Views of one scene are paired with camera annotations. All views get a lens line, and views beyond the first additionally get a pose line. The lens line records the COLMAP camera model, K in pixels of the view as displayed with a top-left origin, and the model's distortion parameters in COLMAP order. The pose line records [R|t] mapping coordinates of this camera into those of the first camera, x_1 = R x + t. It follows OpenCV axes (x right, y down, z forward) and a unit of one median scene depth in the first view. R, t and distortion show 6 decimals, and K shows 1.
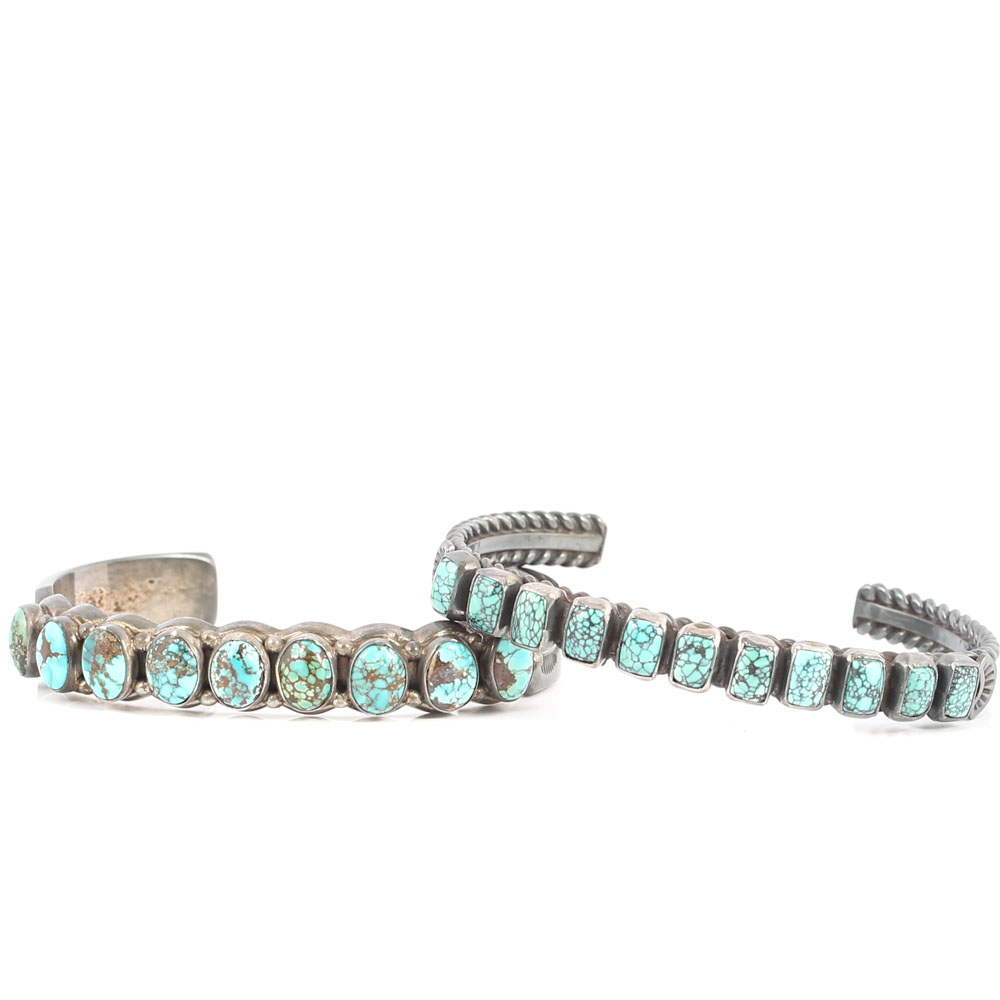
lens RADIAL K [[4909.5, 0, 501.4], [0, 4909.5, 498.7], [0, 0, 1]] dist [0.181773, 0.000000]
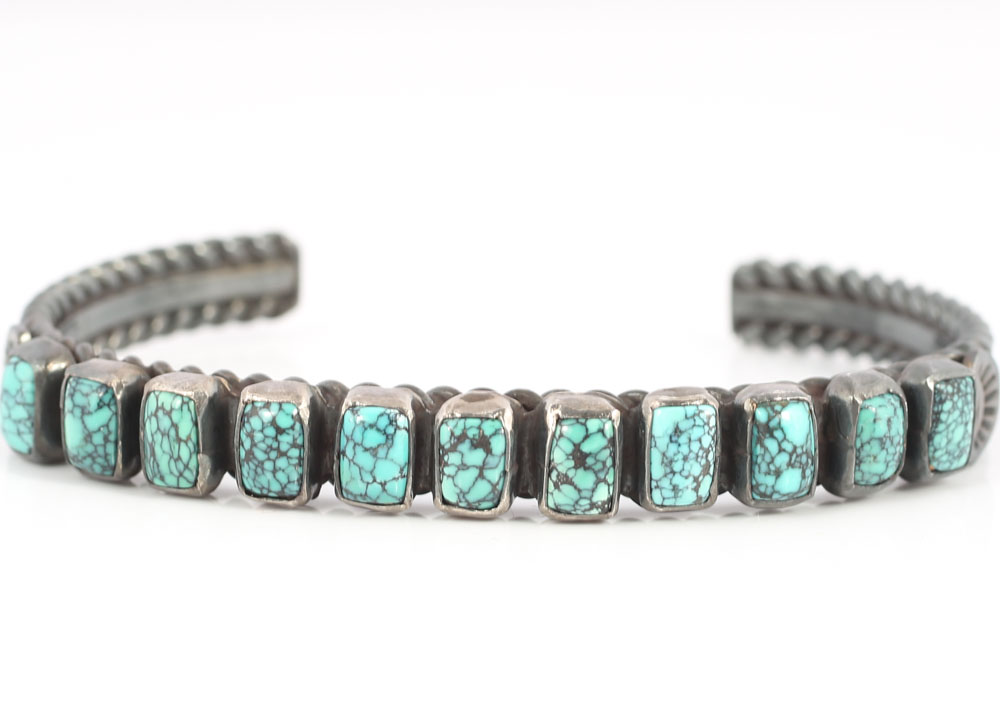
lens RADIAL K [[5606.5, 0, 499.8], [0, 5606.5, 356.4], [0, 0, 1]] dist [-0.164734, 0.000000]
pose [[0.982095, -0.184626, 0.037443, 0.020538], [0.183503, 0.982513, 0.031529, 0.002016], [-0.042609, -0.024094, 0.998801, 0.366681]]
